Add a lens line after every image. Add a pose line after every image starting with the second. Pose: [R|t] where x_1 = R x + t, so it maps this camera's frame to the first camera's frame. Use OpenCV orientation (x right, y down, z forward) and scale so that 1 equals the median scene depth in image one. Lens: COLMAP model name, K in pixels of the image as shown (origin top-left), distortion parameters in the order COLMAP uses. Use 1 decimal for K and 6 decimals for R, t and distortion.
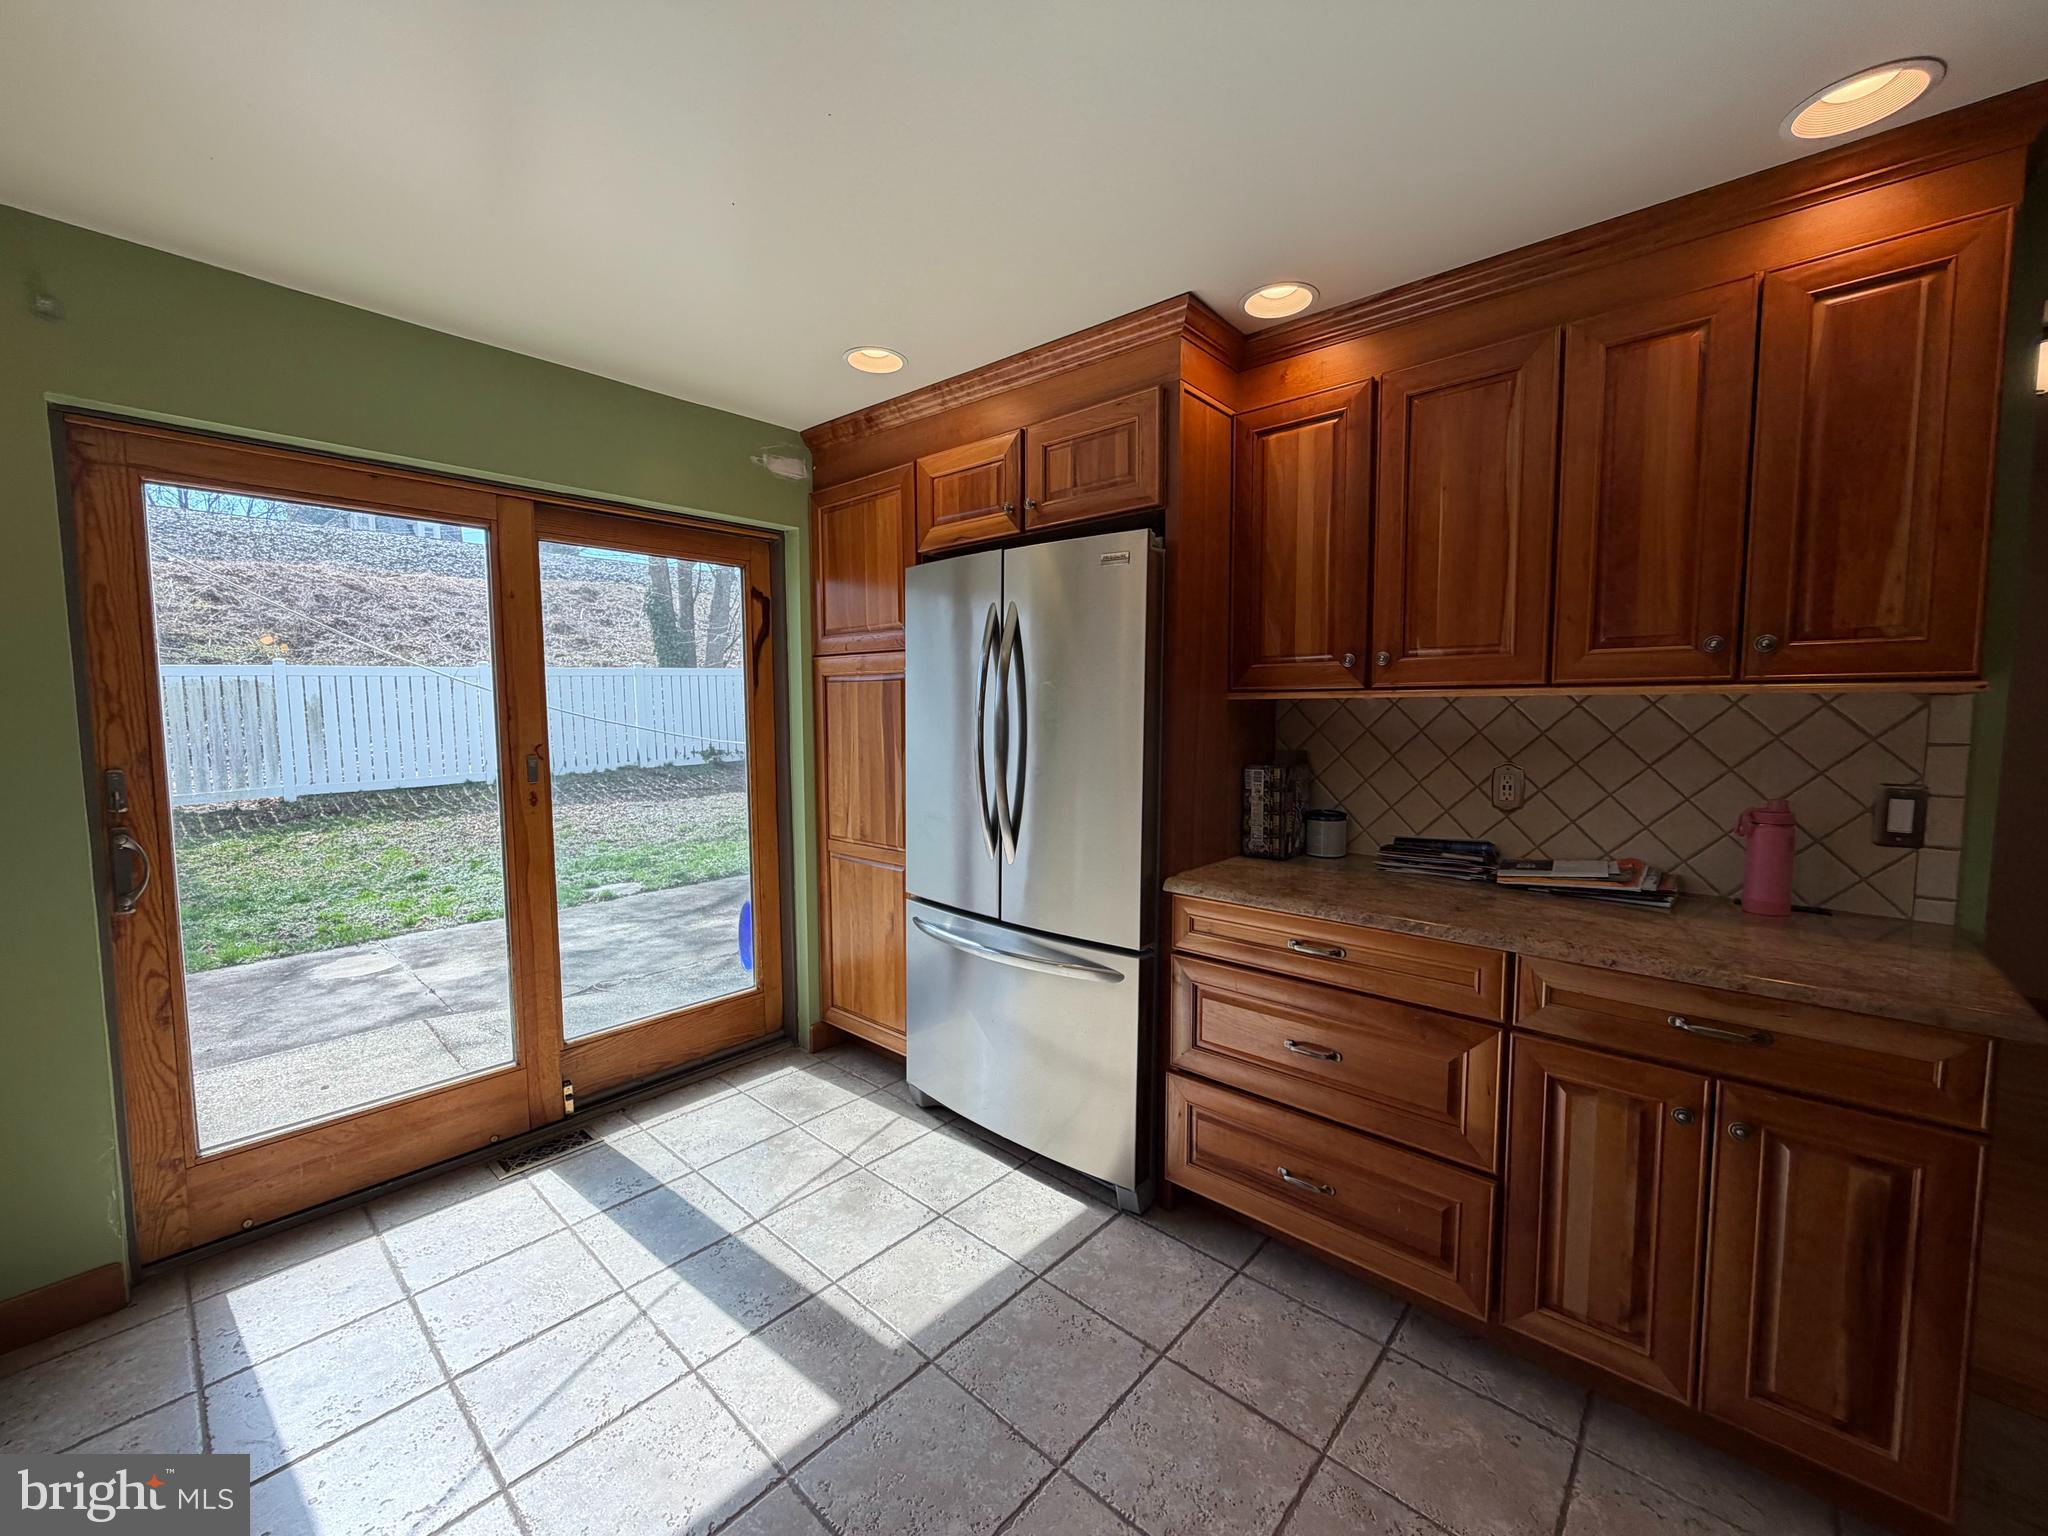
lens RADIAL K [[815.4, 0, 1017.7], [0, 815.4, 773.0], [0, 0, 1]] dist [-0.000090, 0.000157]
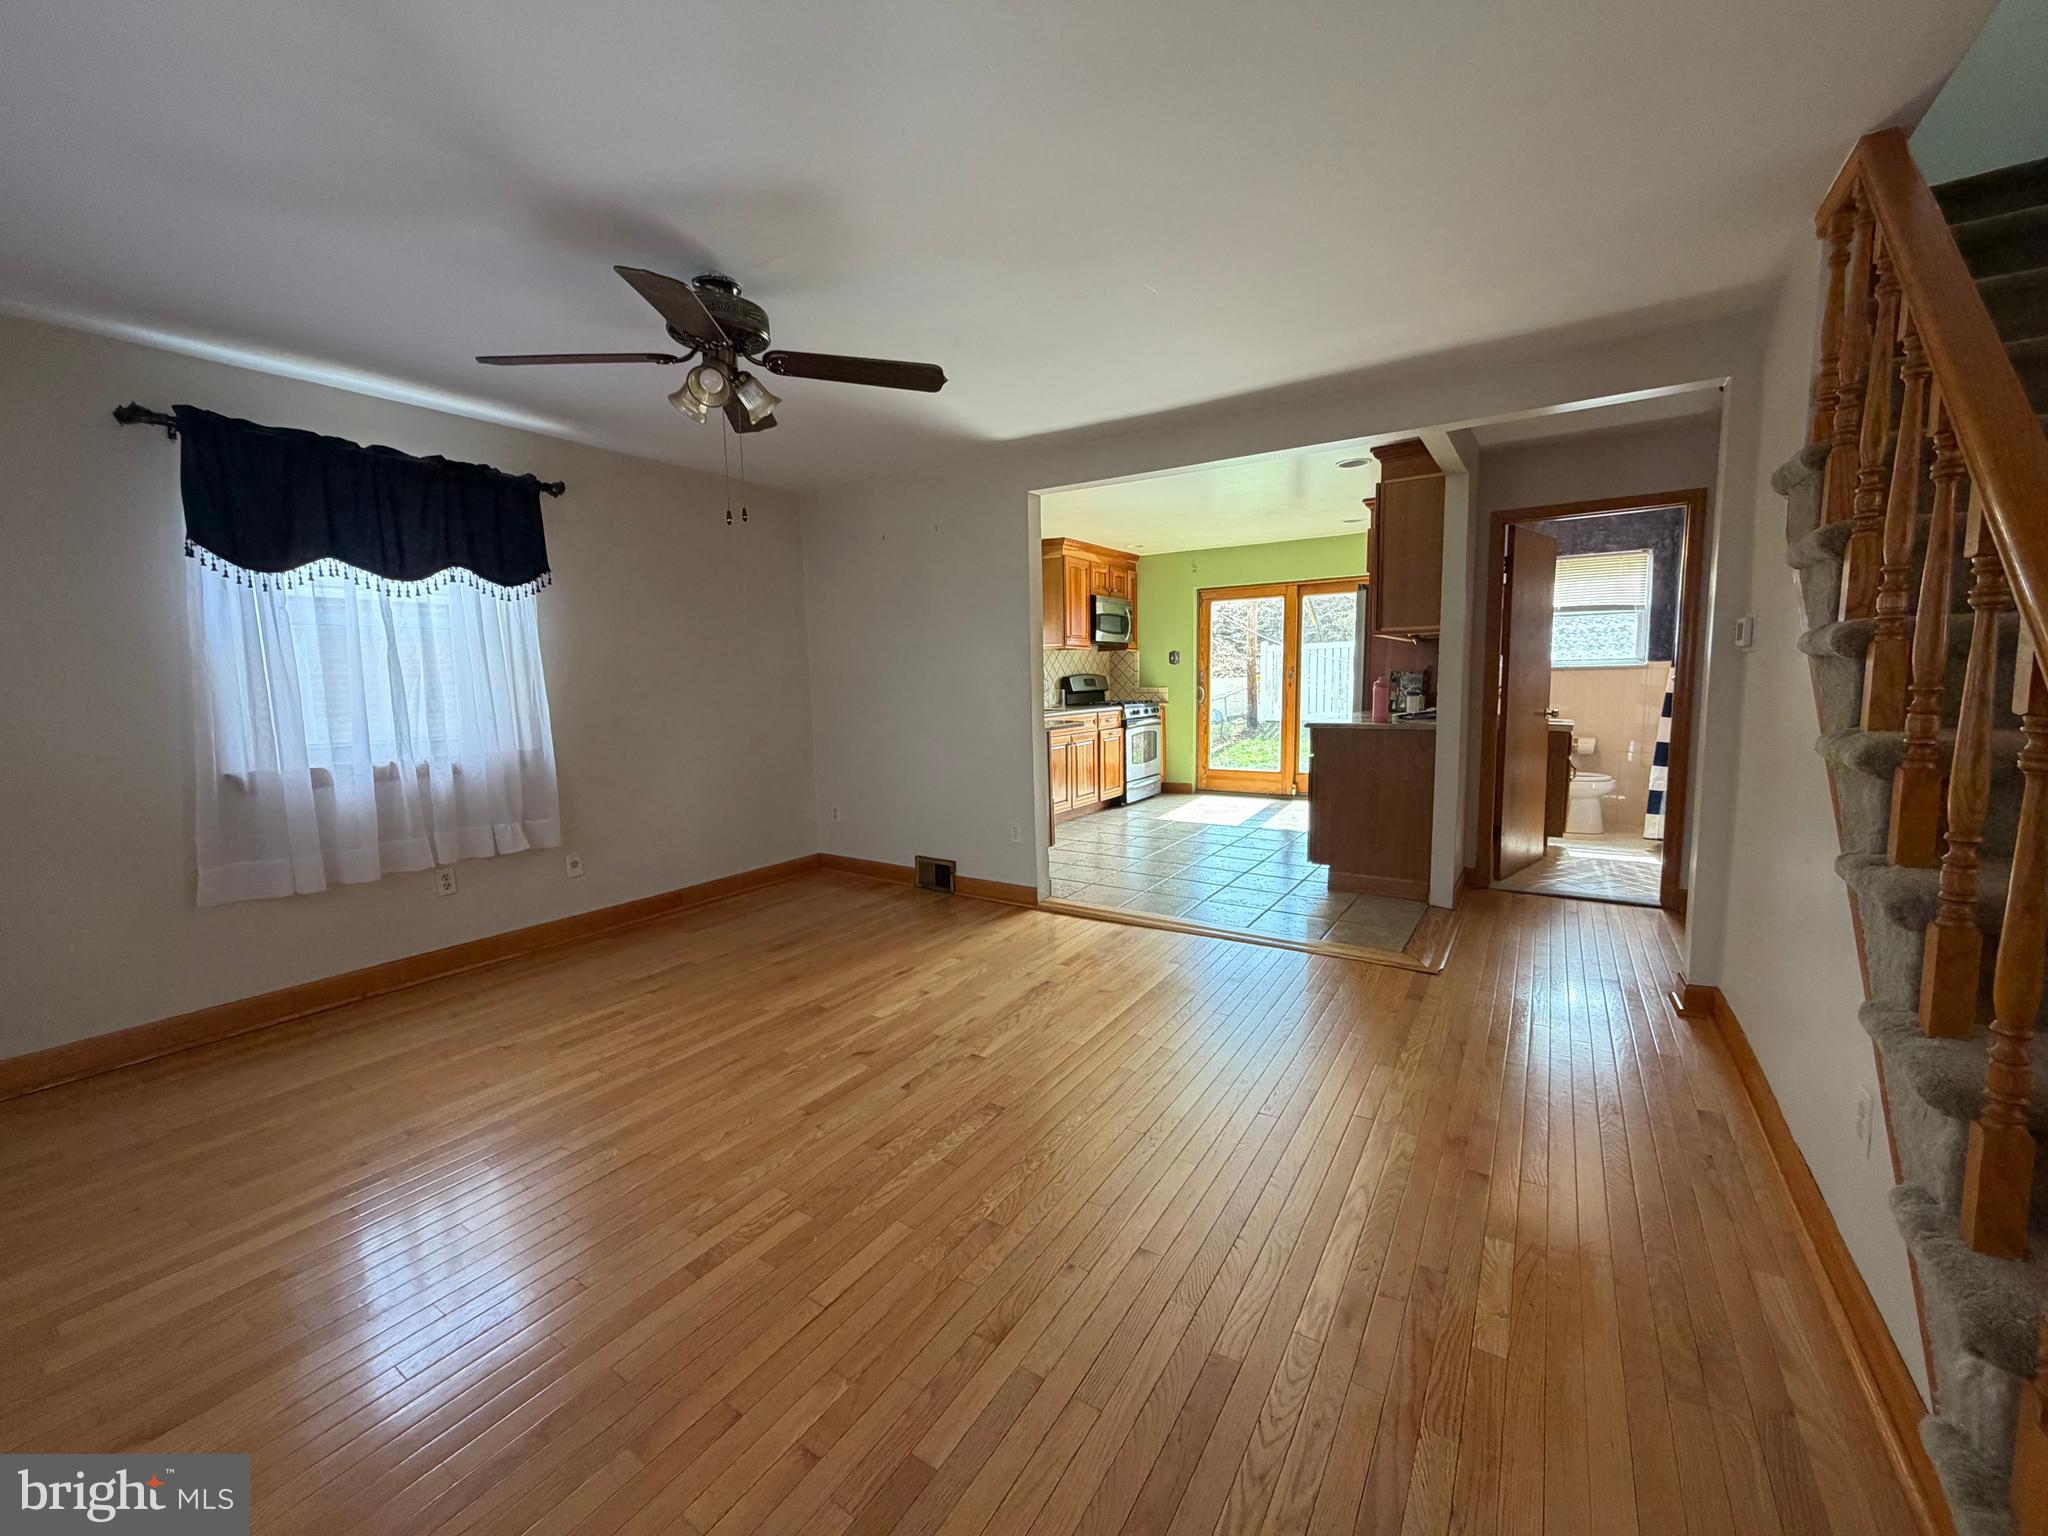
lens RADIAL K [[815.4, 0, 1017.2], [0, 815.4, 774.0], [0, 0, 1]] dist [-0.000090, 0.000157]
pose [[0.152074, 0.116741, -0.981450, 0.912101], [-0.062089, 0.992167, 0.108395, 0.038912], [0.986417, 0.044453, 0.158131, -0.185134]]
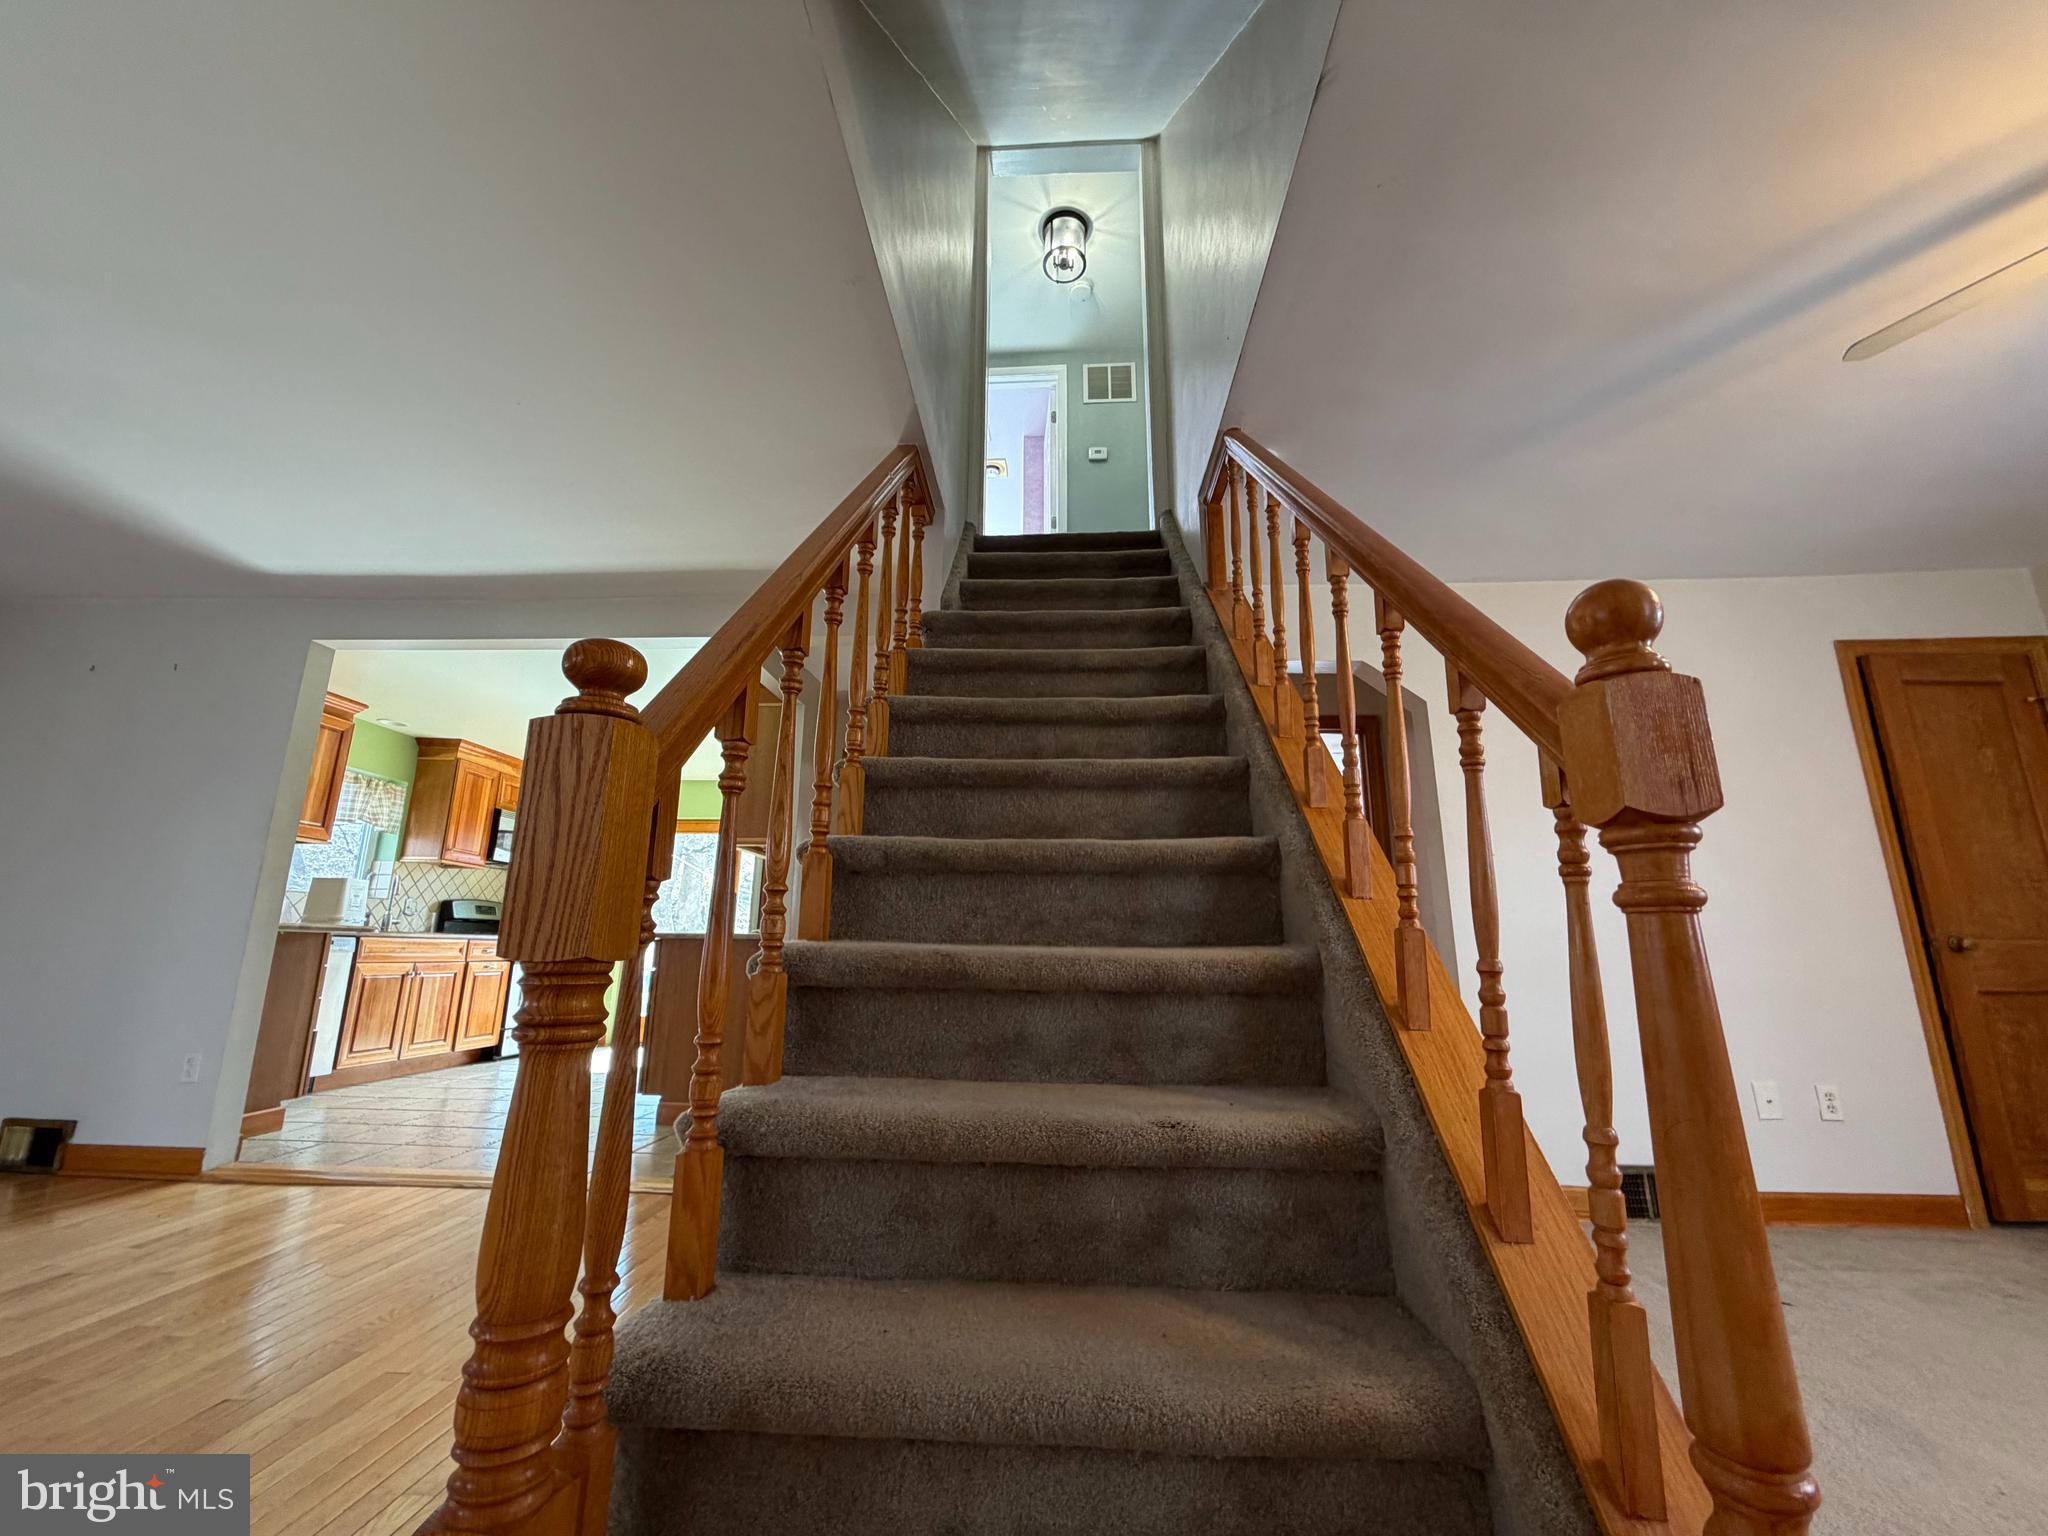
lens RADIAL K [[815.4, 0, 1015.7], [0, 815.4, 773.1], [0, 0, 1]] dist [-0.000090, 0.000157]
pose [[0.624770, -0.158387, -0.764576, 0.965393], [-0.080760, 0.960849, -0.265040, 0.083425], [0.776621, 0.227336, 0.587518, -0.010273]]
